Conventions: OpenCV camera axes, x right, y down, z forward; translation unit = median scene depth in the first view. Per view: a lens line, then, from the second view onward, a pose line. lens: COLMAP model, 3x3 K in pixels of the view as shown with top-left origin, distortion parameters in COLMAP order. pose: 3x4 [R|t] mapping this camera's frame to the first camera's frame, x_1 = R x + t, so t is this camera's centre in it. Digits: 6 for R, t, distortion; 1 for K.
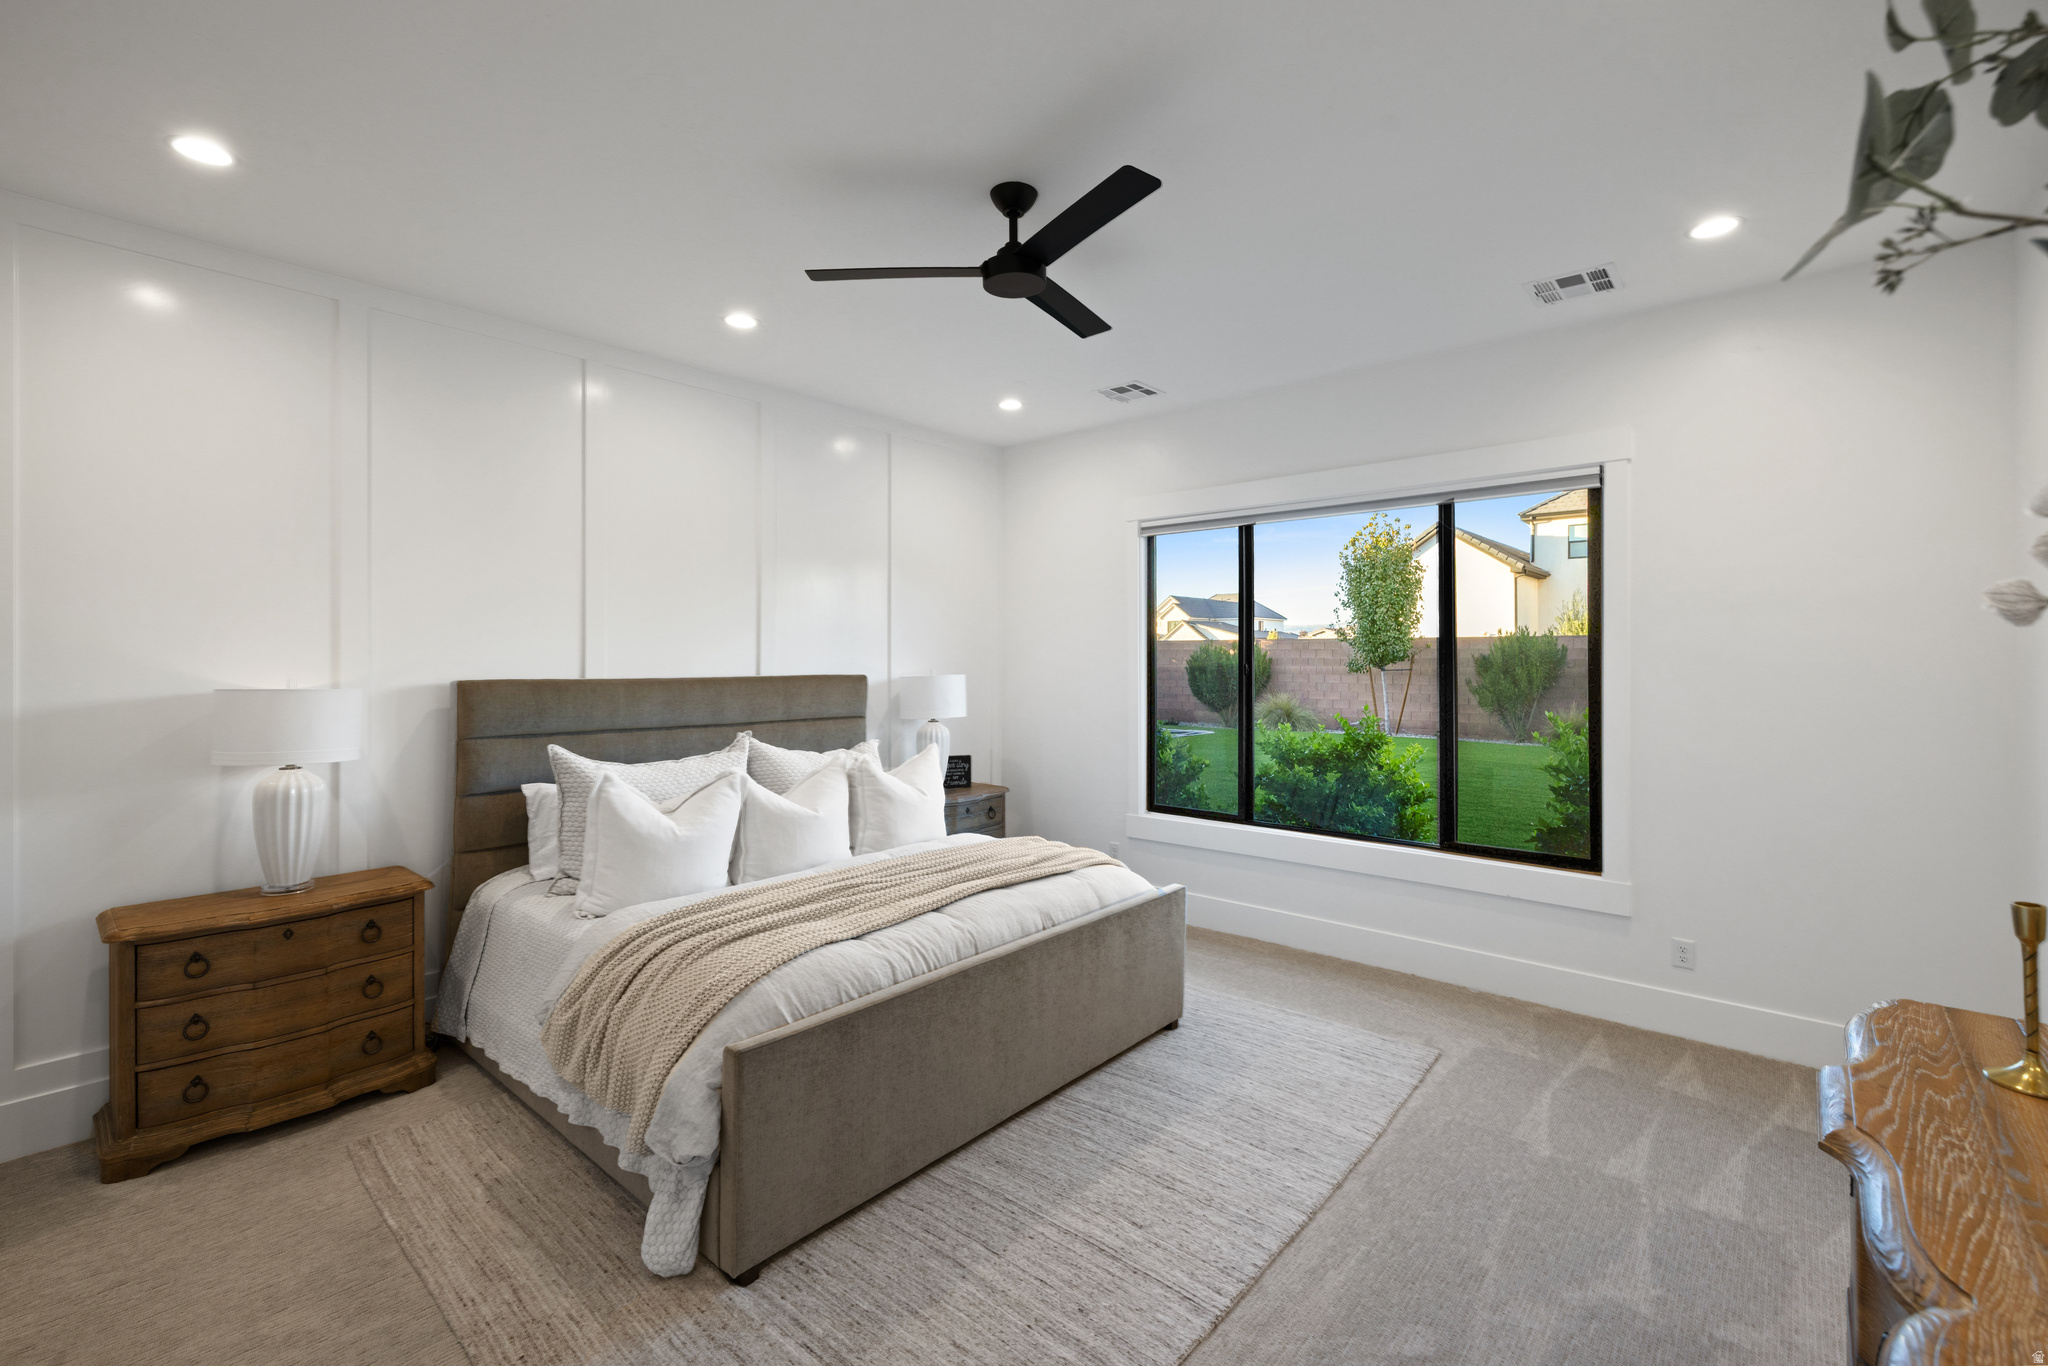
lens RADIAL K [[860.1, 0, 1020.1], [0, 860.1, 682.6], [0, 0, 1]] dist [-0.001351, -0.000860]
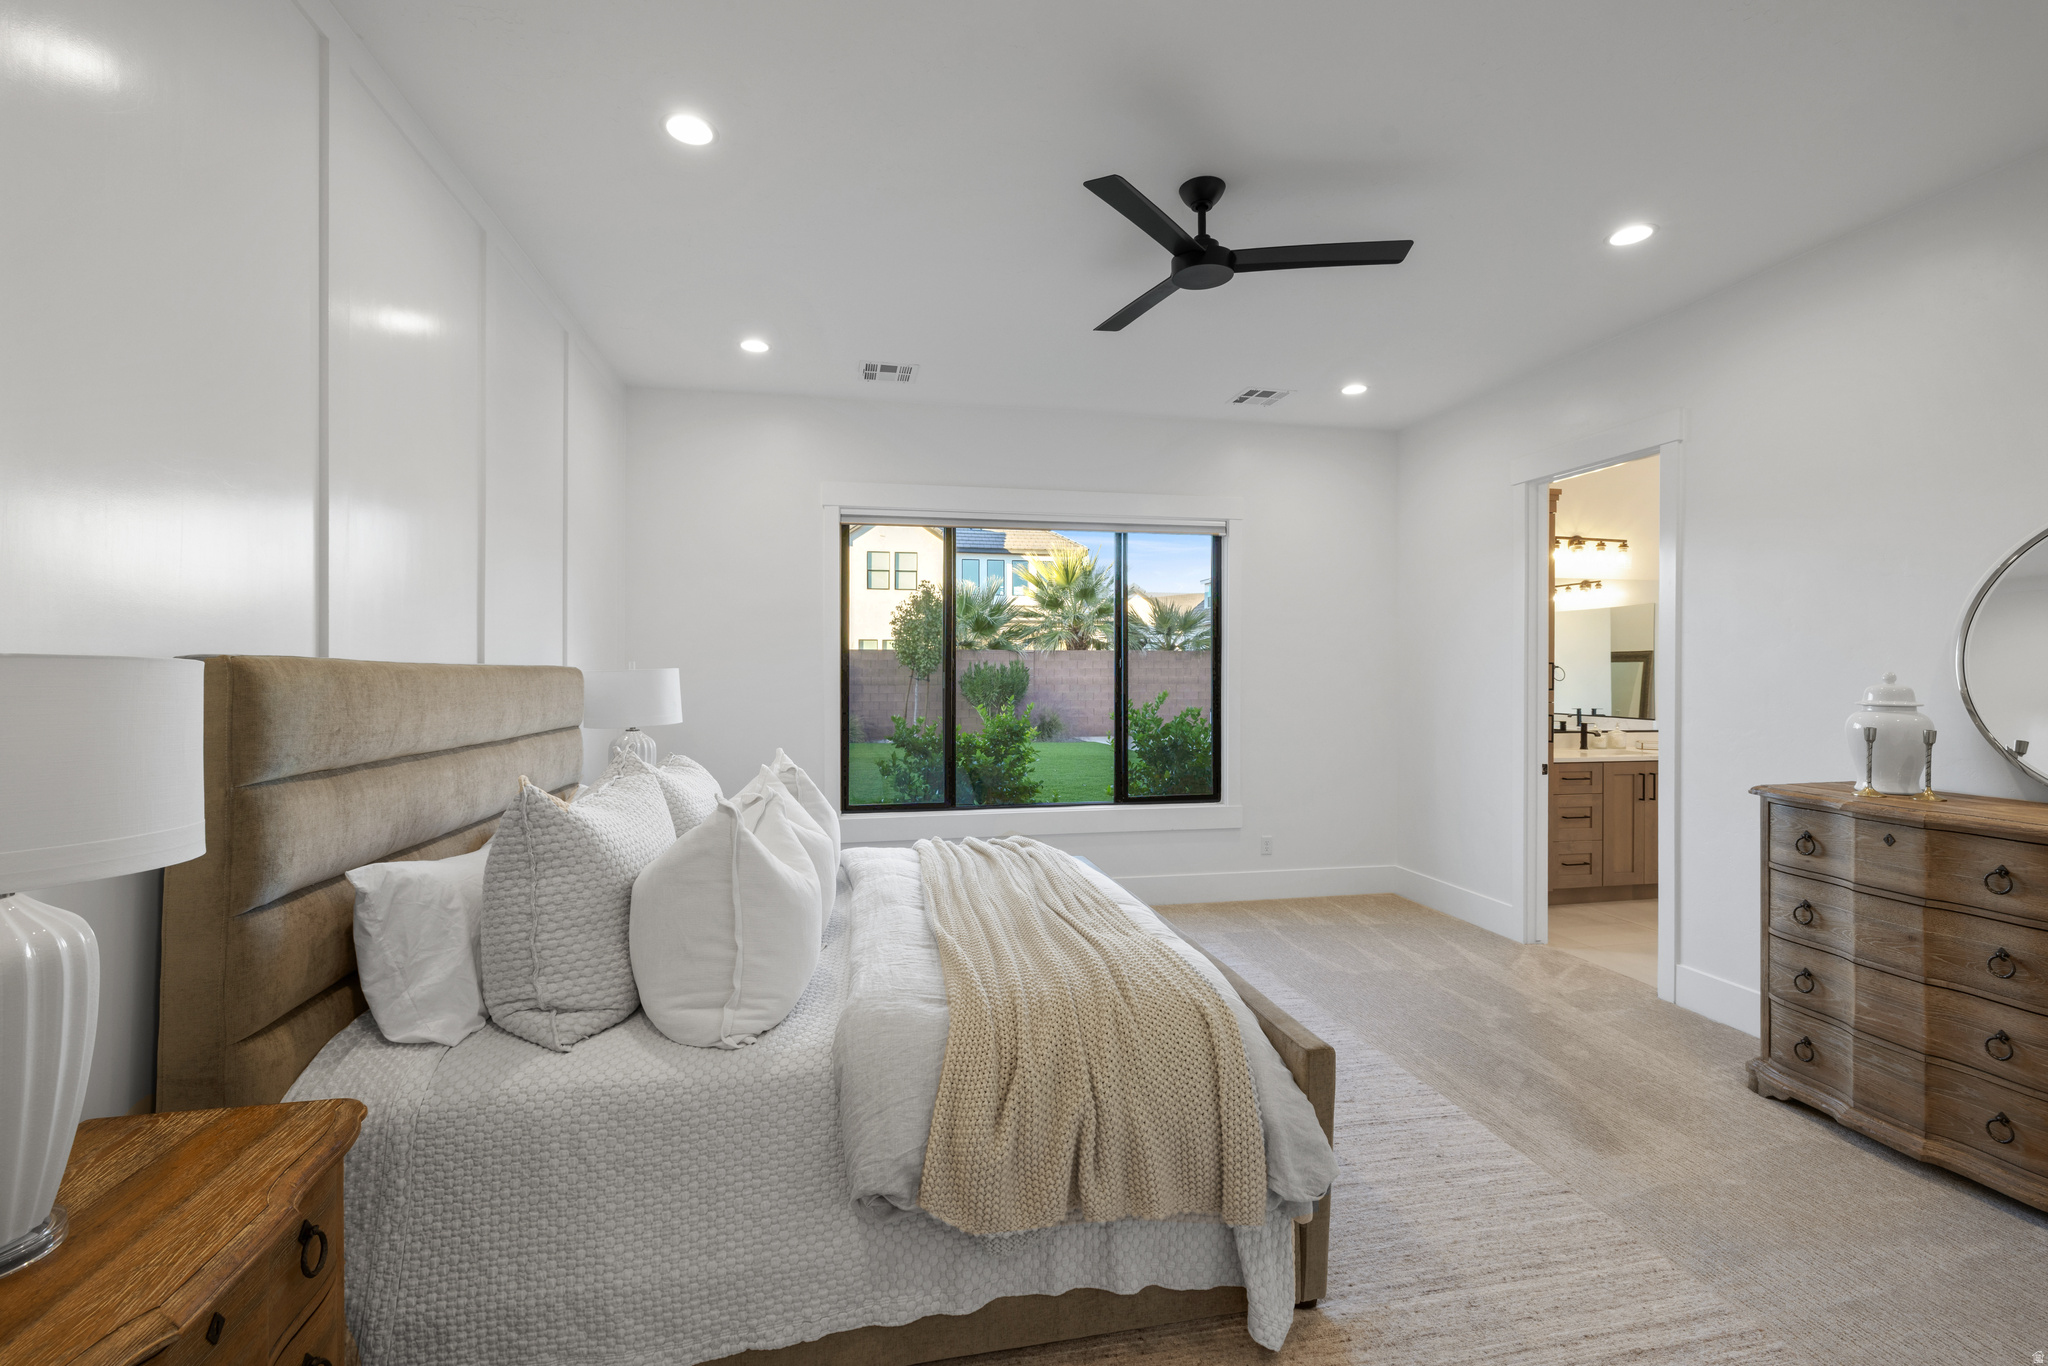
lens RADIAL K [[860.1, 0, 1020.1], [0, 860.1, 682.6], [0, 0, 1]] dist [-0.001351, -0.000860]
pose [[0.618581, -0.008731, 0.785672, -0.725060], [0.019303, 0.999805, -0.004087, 0.021687], [-0.785484, 0.017694, 0.618629, 0.394588]]
